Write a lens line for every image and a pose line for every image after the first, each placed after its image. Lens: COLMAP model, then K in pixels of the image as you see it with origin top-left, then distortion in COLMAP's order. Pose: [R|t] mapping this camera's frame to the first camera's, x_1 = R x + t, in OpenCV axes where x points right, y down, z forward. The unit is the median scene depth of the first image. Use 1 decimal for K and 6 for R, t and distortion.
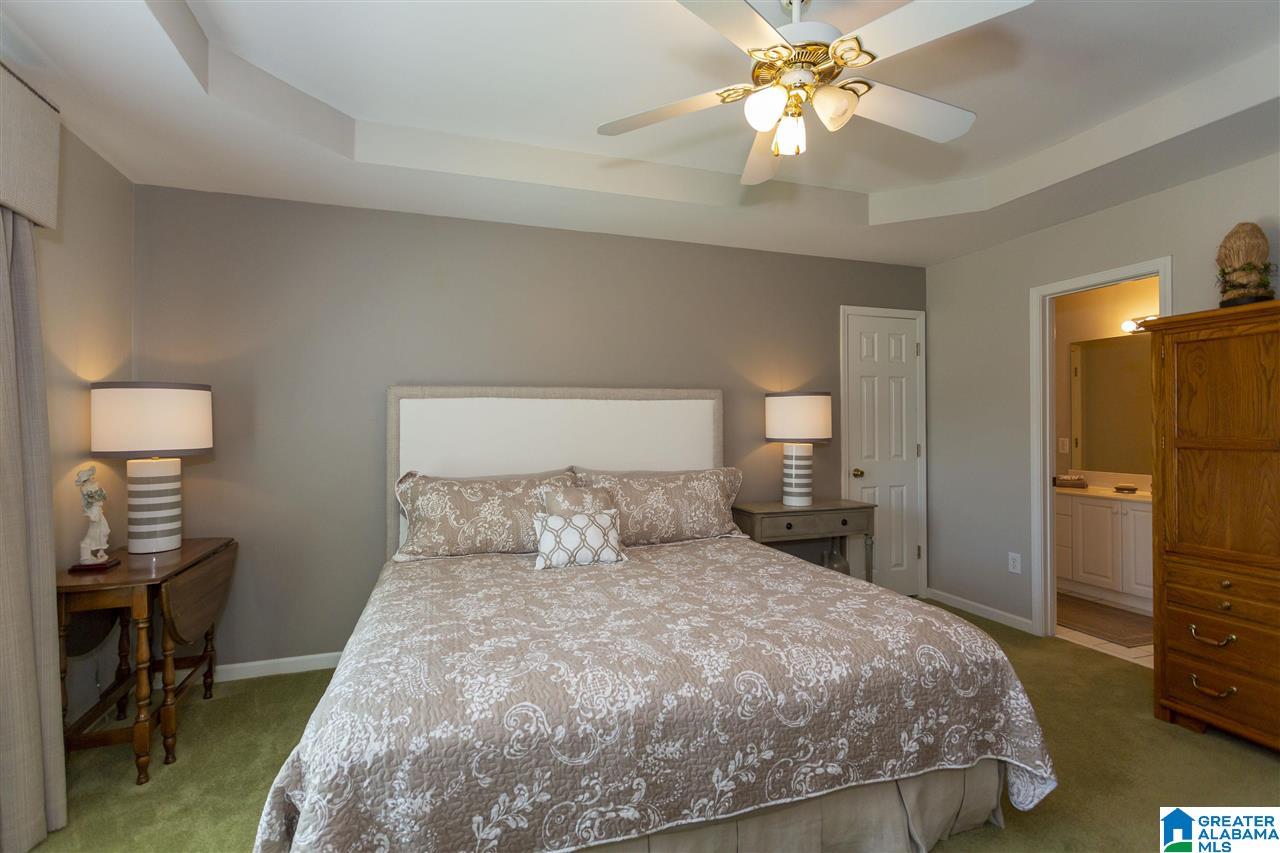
lens RADIAL K [[602.2, 0, 638.1], [0, 602.2, 412.5], [0, 0, 1]] dist [0.002977, 0.001110]
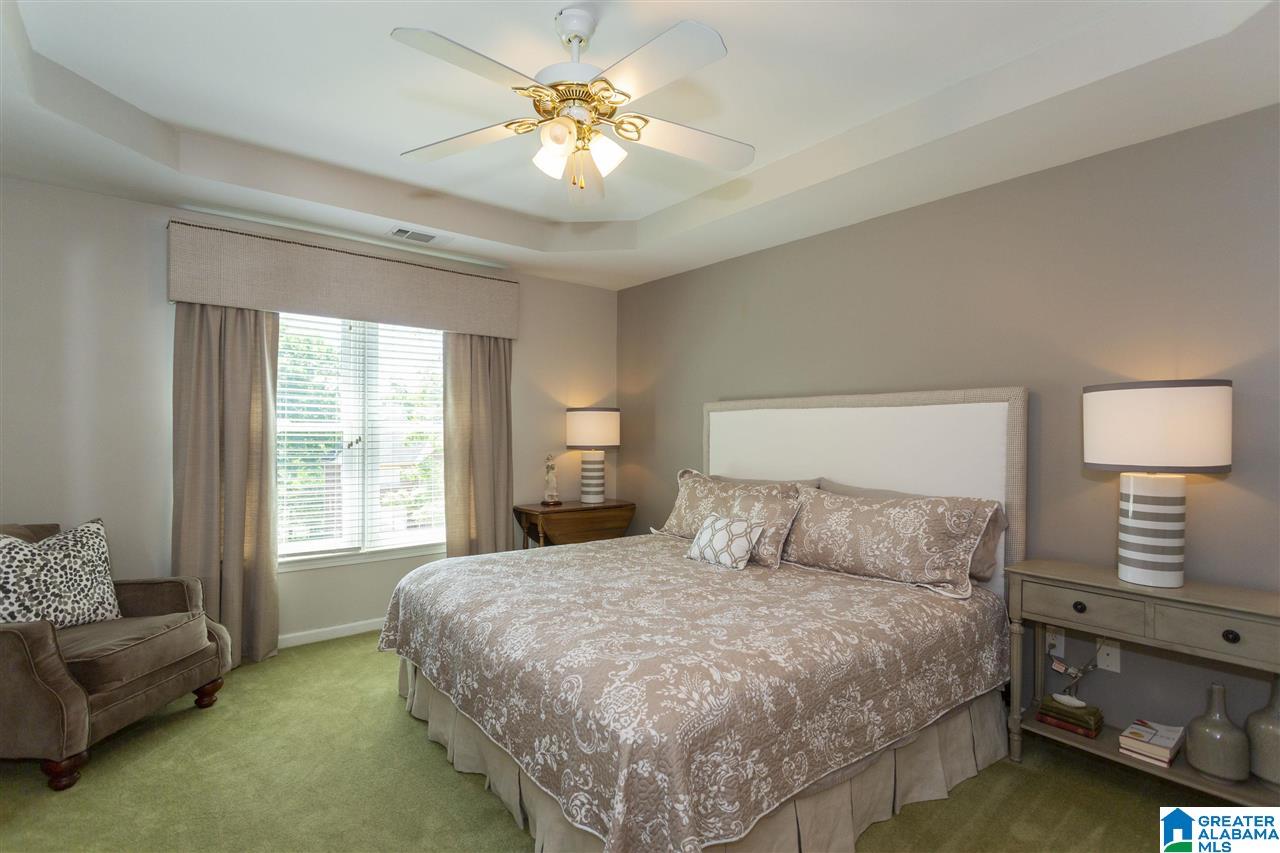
lens RADIAL K [[616.1, 0, 640.0], [0, 616.1, 426.5], [0, 0, 1]] dist [0.019555, 0.000297]
pose [[0.340477, 0.002893, -0.940248, 0.927068], [0.011780, 0.999904, 0.007343, -0.004645], [0.940179, -0.013576, 0.340410, 0.505941]]
